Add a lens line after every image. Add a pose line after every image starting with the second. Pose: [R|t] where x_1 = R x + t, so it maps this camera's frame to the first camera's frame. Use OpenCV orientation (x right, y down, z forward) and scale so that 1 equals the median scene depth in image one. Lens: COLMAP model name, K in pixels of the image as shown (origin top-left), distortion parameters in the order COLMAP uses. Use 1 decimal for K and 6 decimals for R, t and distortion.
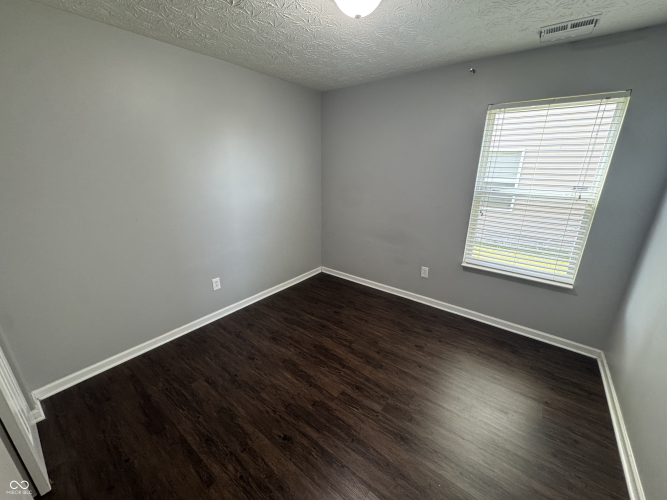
lens RADIAL K [[266.6, 0, 333.5], [0, 266.6, 250.0], [0, 0, 1]] dist [0.000129, -0.000077]
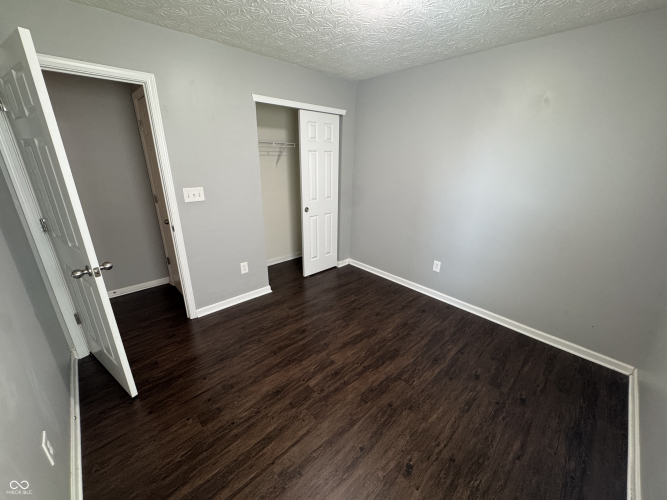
lens RADIAL K [[266.6, 0, 333.5], [0, 266.6, 250.0], [0, 0, 1]] dist [0.000129, -0.000077]
pose [[-0.154137, 0.320559, -0.934603, 0.762557], [-0.317275, 0.879755, 0.354073, -0.224707], [0.935723, 0.351102, -0.033897, 0.719524]]
